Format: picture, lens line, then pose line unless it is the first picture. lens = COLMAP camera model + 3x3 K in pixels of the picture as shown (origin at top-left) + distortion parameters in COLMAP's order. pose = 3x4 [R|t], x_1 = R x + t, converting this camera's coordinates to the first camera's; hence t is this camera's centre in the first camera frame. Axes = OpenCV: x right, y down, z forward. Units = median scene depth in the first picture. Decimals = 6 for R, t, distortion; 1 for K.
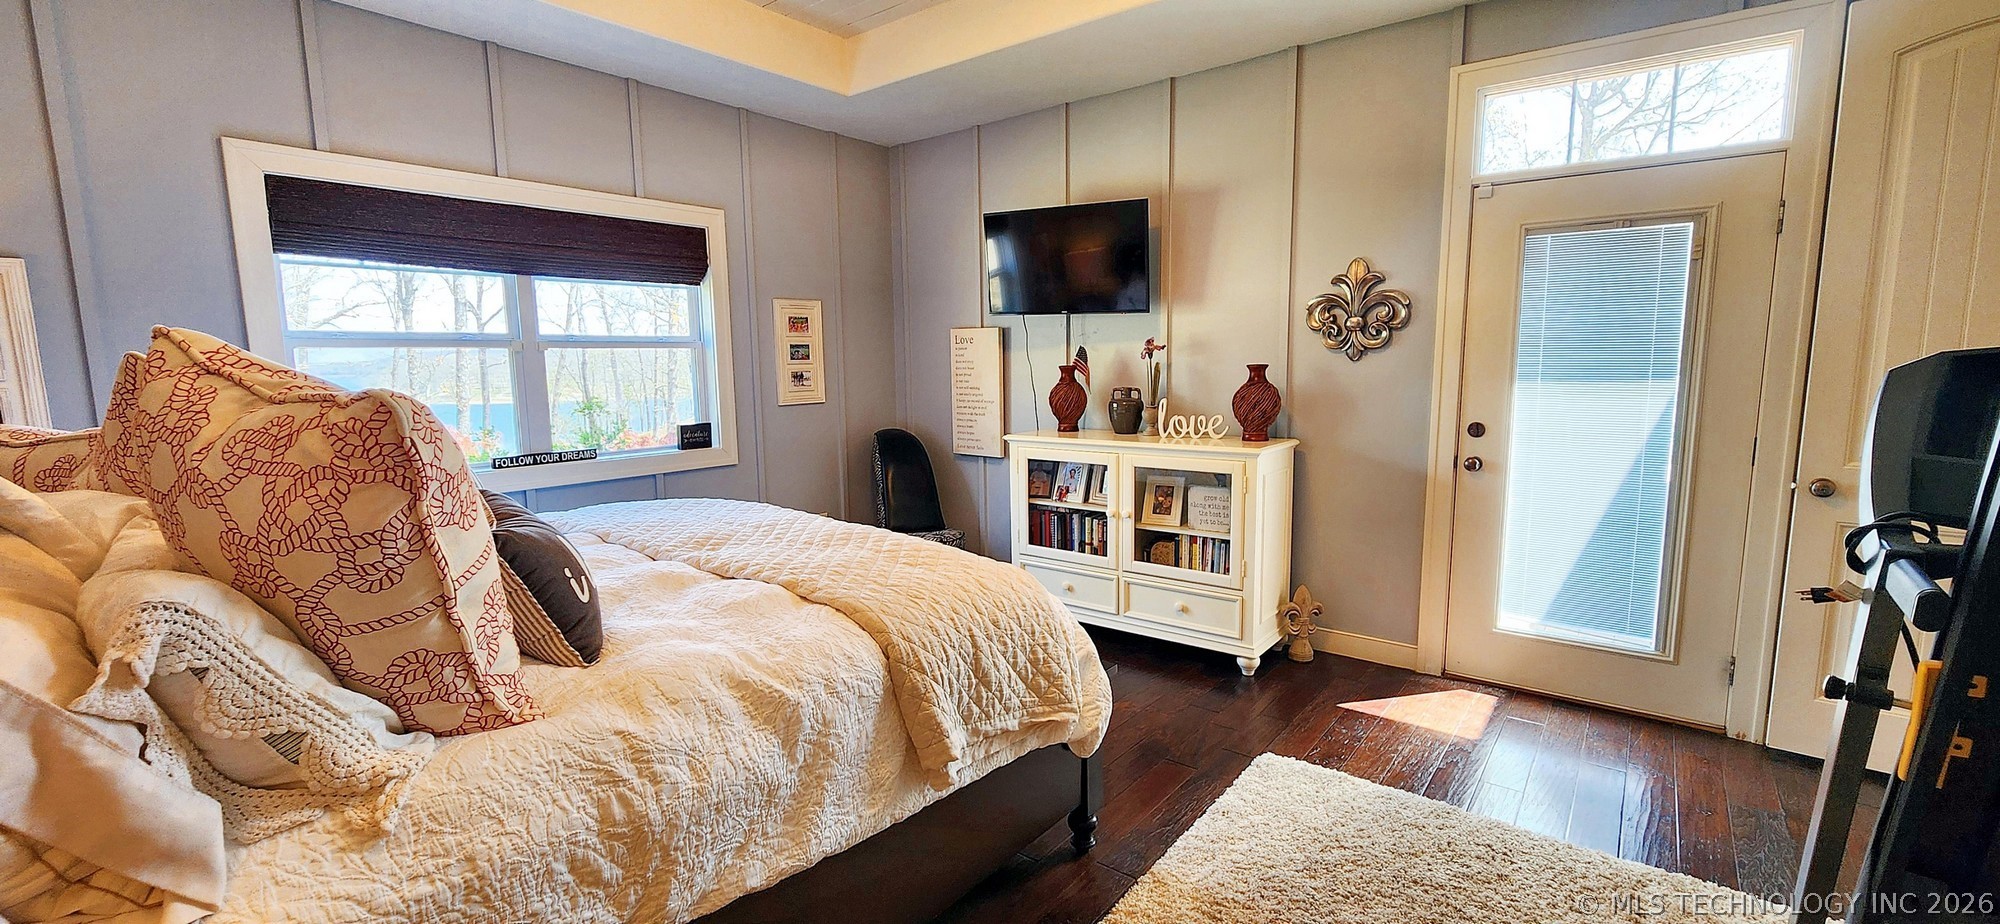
lens RADIAL K [[821.3, 0, 995.2], [0, 821.3, 466.8], [0, 0, 1]] dist [0.000256, -0.002610]
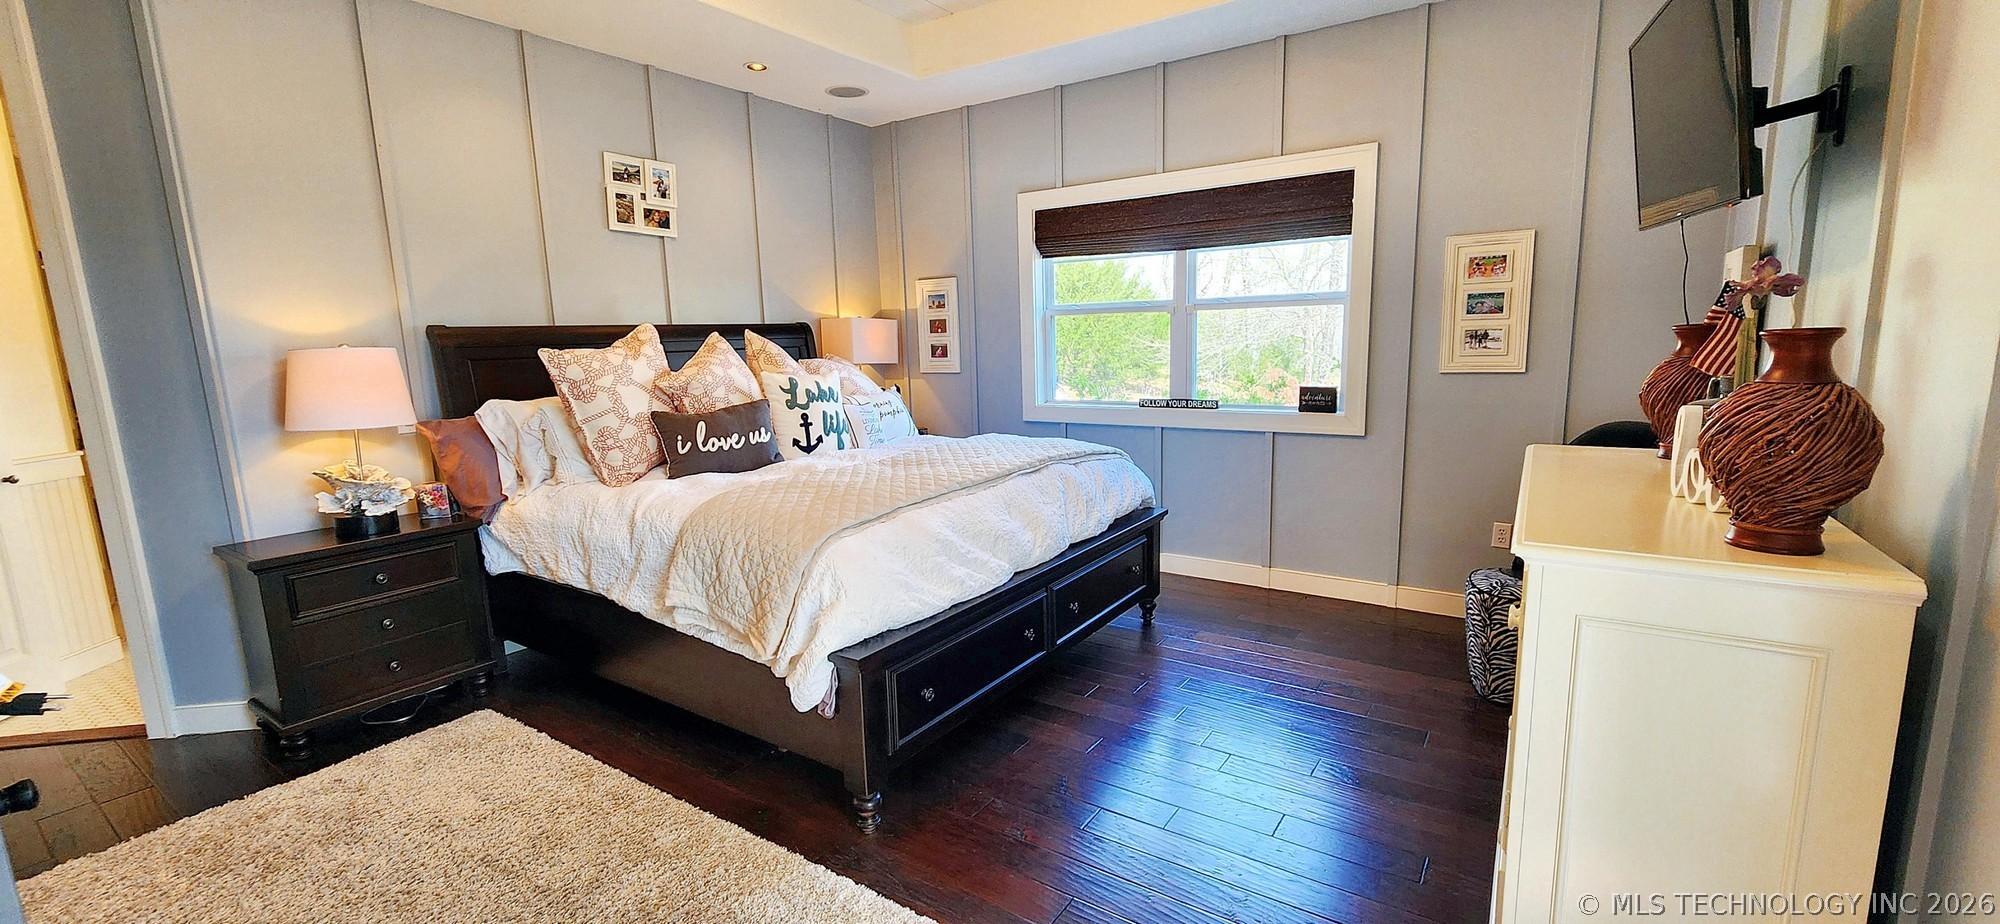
lens RADIAL K [[821.3, 0, 995.2], [0, 821.3, 466.8], [0, 0, 1]] dist [0.000256, -0.002610]
pose [[0.083985, 0.168666, -0.982089, 0.585610], [-0.102400, 0.981814, 0.159862, -0.079064], [0.991192, 0.087140, 0.099729, 0.581447]]
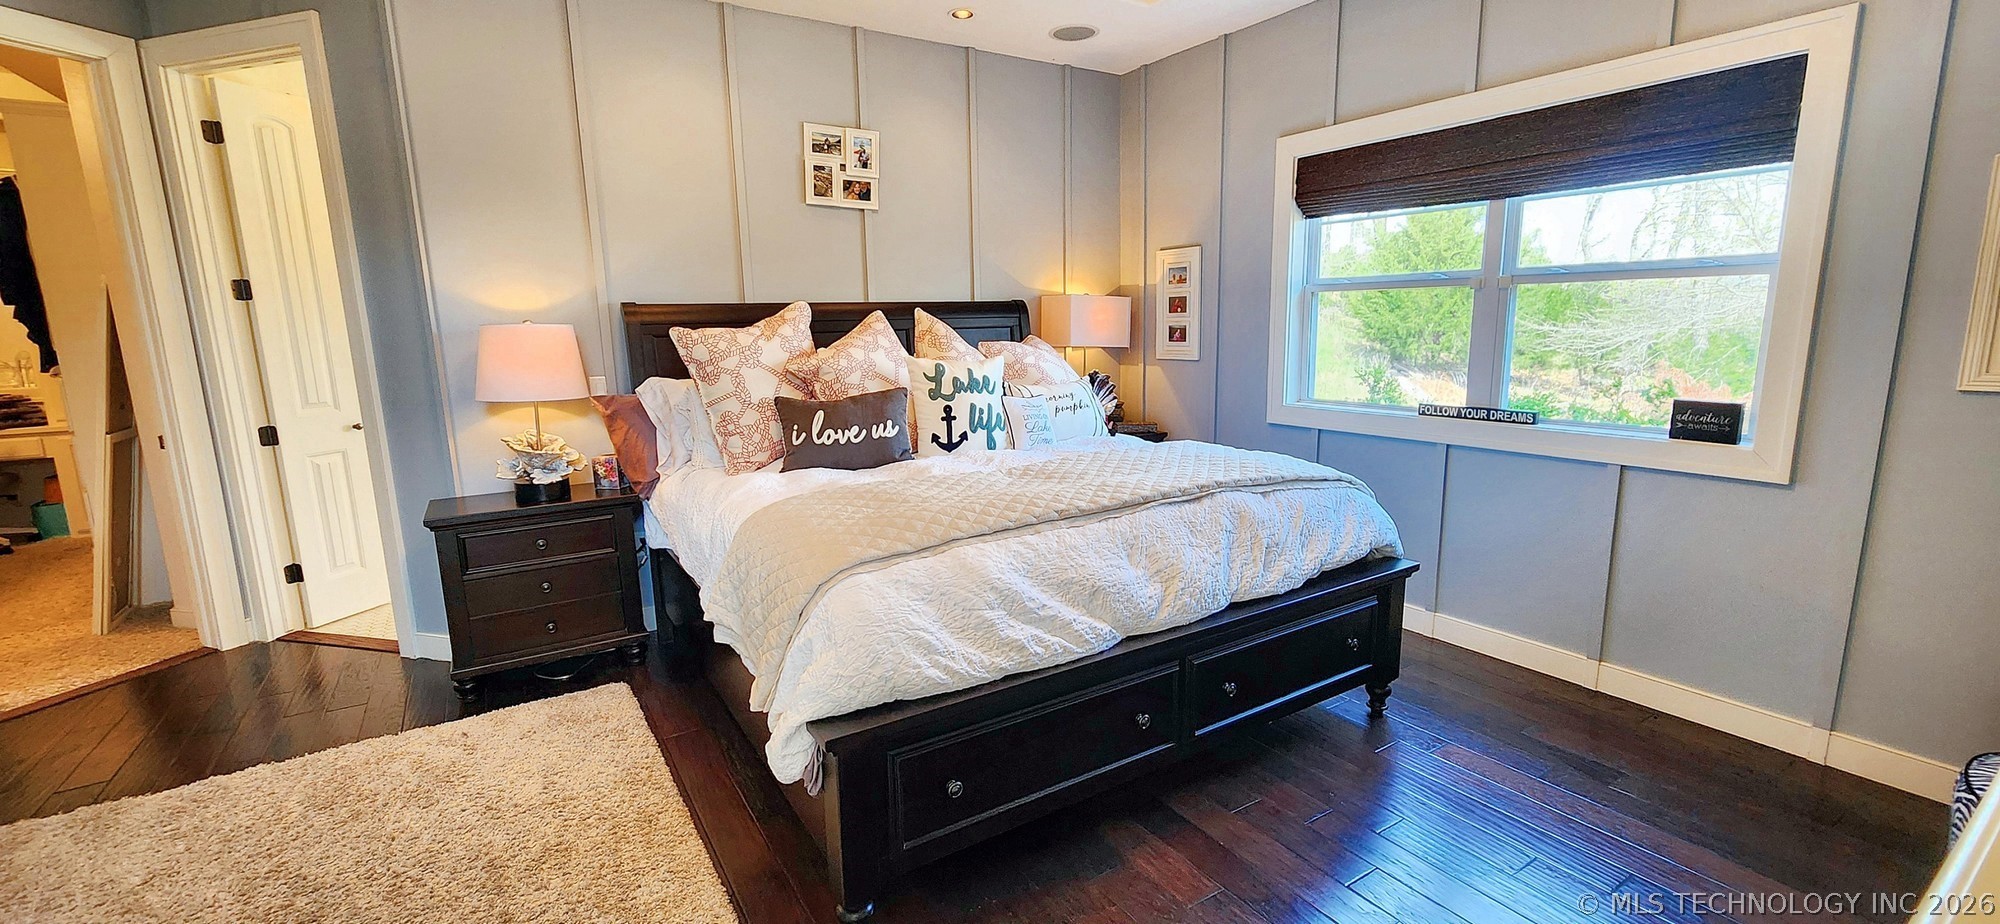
lens RADIAL K [[821.3, 0, 995.2], [0, 821.3, 466.8], [0, 0, 1]] dist [0.000256, -0.002610]
pose [[-0.322151, 0.185547, -0.928327, 0.406045], [-0.099760, 0.968491, 0.228194, -0.097176], [0.941417, 0.166122, -0.293490, 0.734832]]
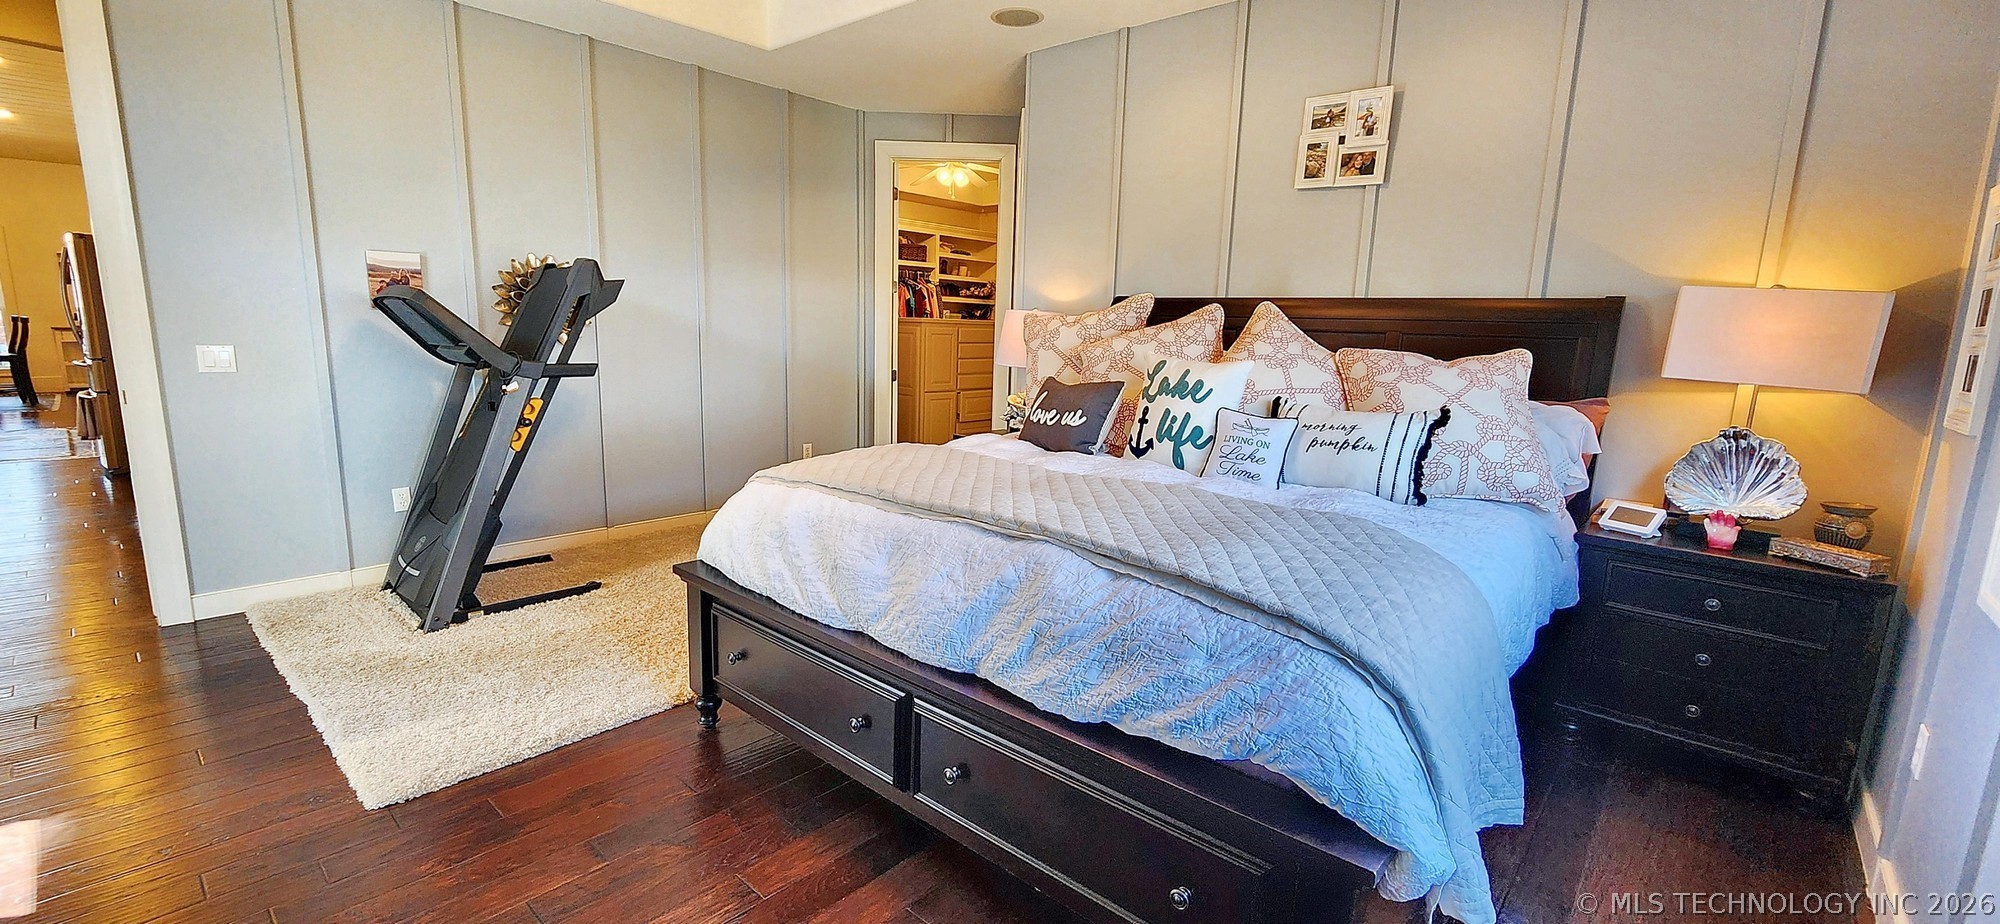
lens RADIAL K [[821.3, 0, 995.2], [0, 821.3, 466.8], [0, 0, 1]] dist [0.000256, -0.002610]
pose [[-0.998457, -0.027501, 0.048237, -0.198603], [-0.011942, 0.954762, 0.297130, -0.127215], [-0.054226, 0.296095, -0.953618, 1.127594]]
